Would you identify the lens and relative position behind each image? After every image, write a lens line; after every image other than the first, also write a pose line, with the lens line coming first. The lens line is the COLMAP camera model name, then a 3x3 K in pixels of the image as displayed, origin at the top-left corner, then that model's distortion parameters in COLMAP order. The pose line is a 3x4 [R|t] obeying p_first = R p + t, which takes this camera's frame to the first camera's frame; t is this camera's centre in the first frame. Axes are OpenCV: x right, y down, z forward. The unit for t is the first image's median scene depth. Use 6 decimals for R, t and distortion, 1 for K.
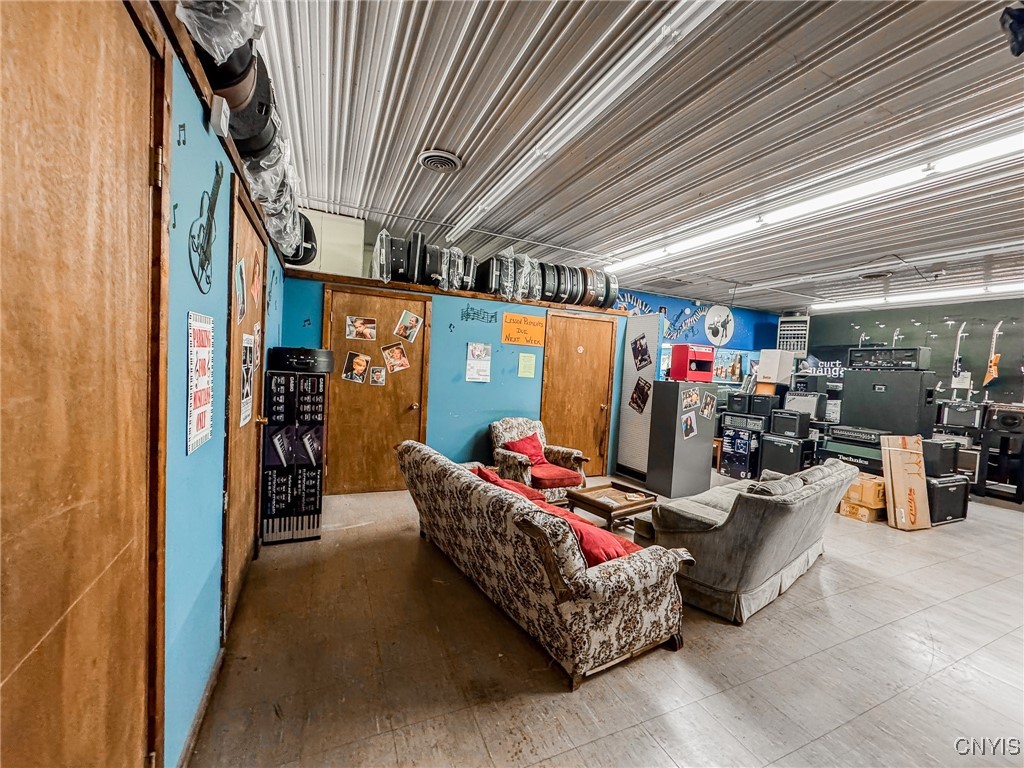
lens RADIAL K [[407.9, 0, 509.9], [0, 407.9, 385.2], [0, 0, 1]] dist [-0.003586, 0.000079]
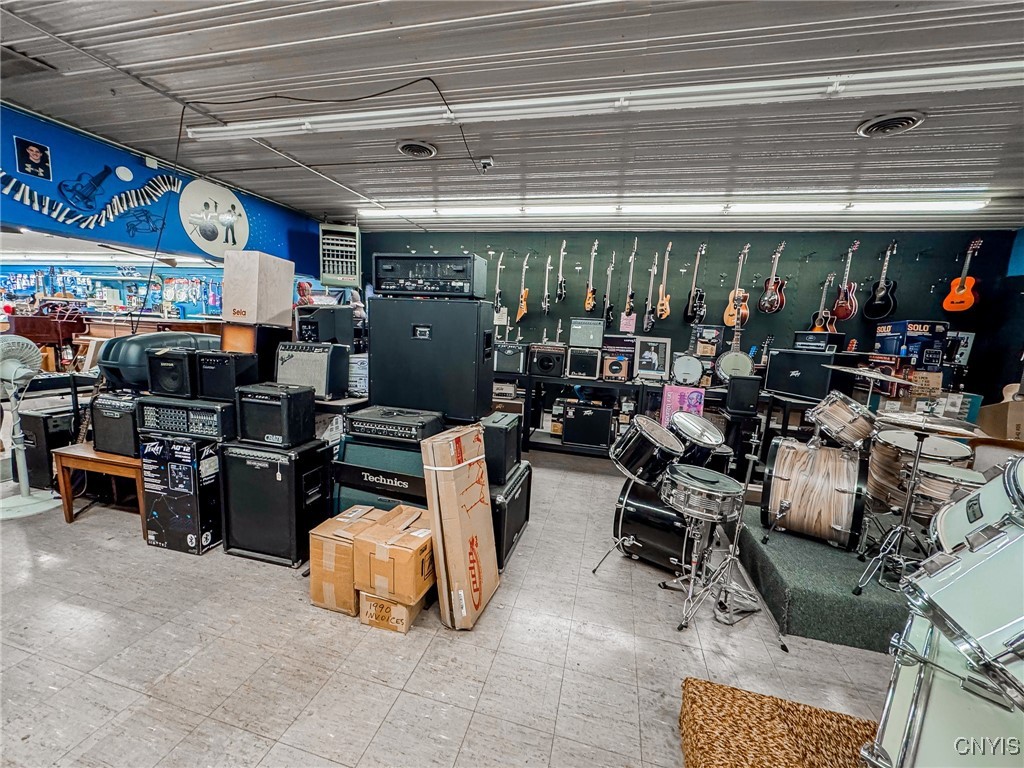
lens RADIAL K [[407.9, 0, 509.7], [0, 407.9, 383.9], [0, 0, 1]] dist [-0.003586, 0.000079]
pose [[0.627013, -0.132338, 0.767686, 0.516526], [0.016601, 0.987511, 0.156674, -0.007013], [-0.778832, -0.085492, 0.621379, 0.526465]]
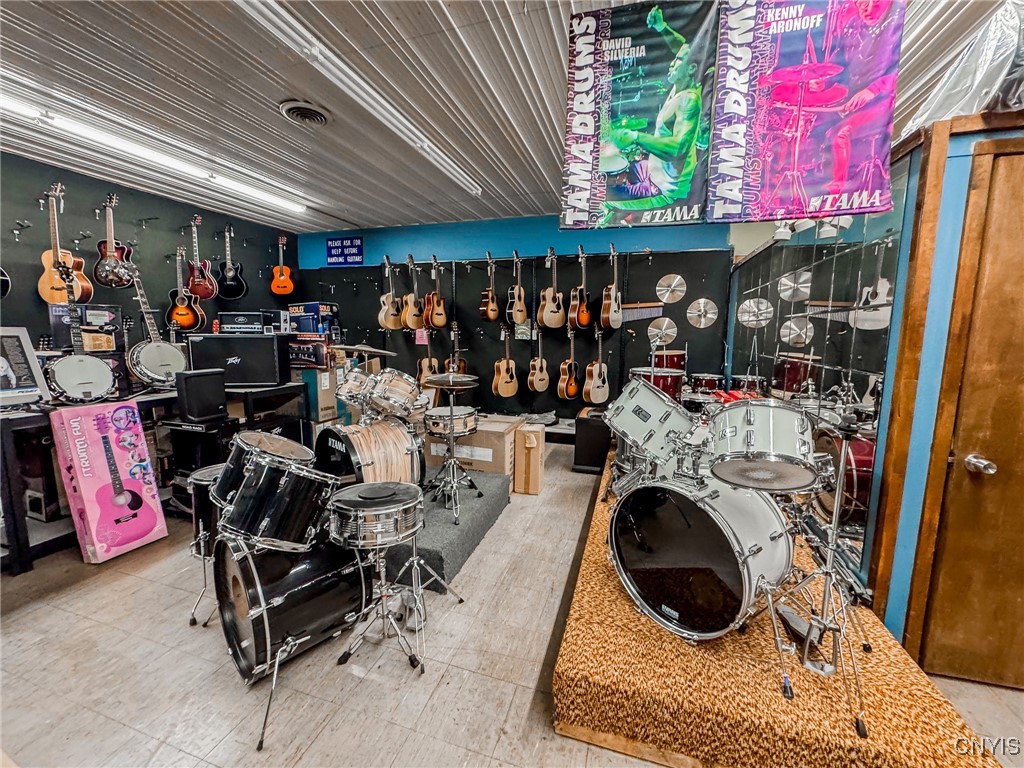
lens RADIAL K [[407.9, 0, 510.9], [0, 407.9, 384.0], [0, 0, 1]] dist [-0.003586, 0.000079]
pose [[-0.744555, -0.149953, 0.650501, 0.655583], [-0.023311, 0.979691, 0.199156, -0.004539], [-0.667154, 0.133119, -0.732929, 0.782747]]
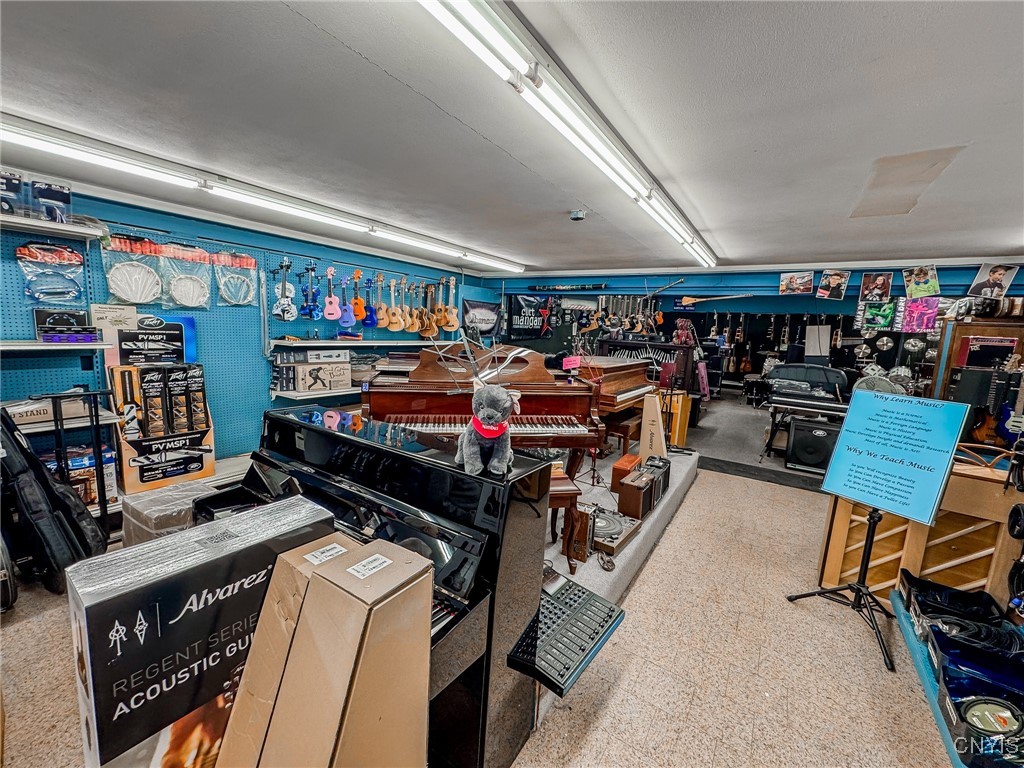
lens RADIAL K [[407.9, 0, 510.0], [0, 407.9, 384.0], [0, 0, 1]] dist [-0.003586, 0.000079]
pose [[-0.522997, -0.198710, 0.828847, 0.173504], [-0.043217, 0.977376, 0.207049, -0.140581], [-0.851238, 0.072466, -0.519752, 2.609306]]
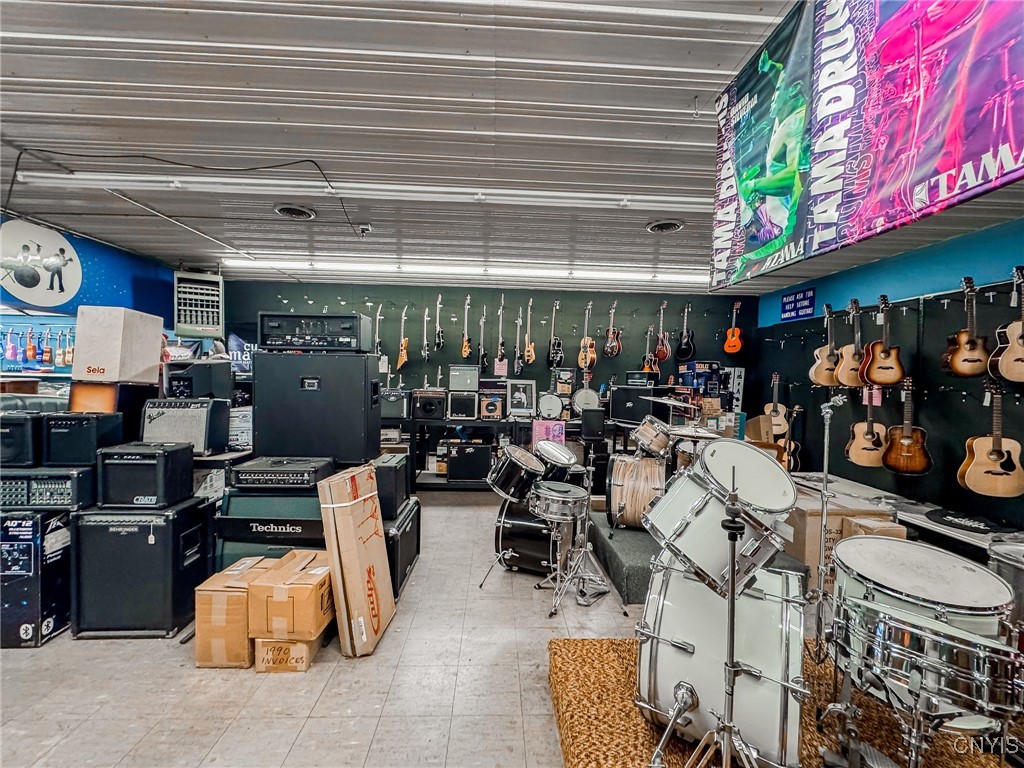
lens RADIAL K [[407.9, 0, 510.3], [0, 407.9, 384.5], [0, 0, 1]] dist [-0.003586, 0.000079]
pose [[0.376023, -0.069824, 0.923976, 0.445869], [0.040206, 0.997447, 0.059014, -0.013206], [-0.925738, 0.014958, 0.377871, 0.480678]]
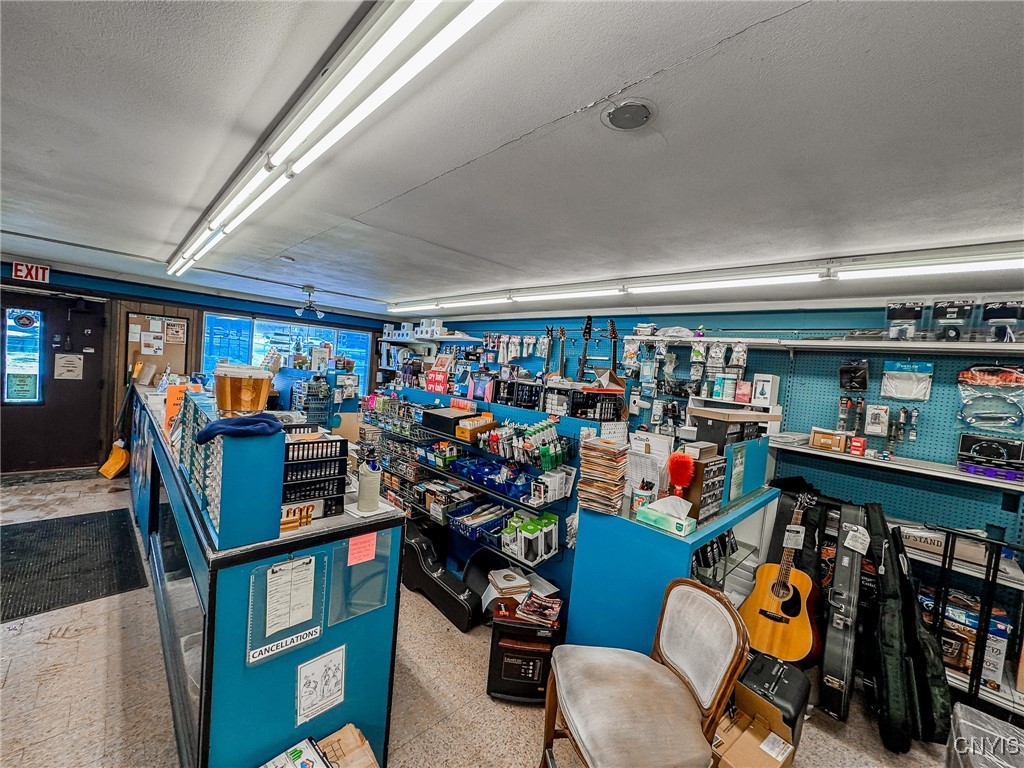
lens RADIAL K [[407.9, 0, 511.1], [0, 407.9, 385.1], [0, 0, 1]] dist [-0.003586, 0.000079]
pose [[0.939311, 0.014195, 0.342773, 0.262886], [-0.024765, 0.999343, 0.026480, -0.158664], [-0.342172, -0.033362, 0.939045, 2.578937]]
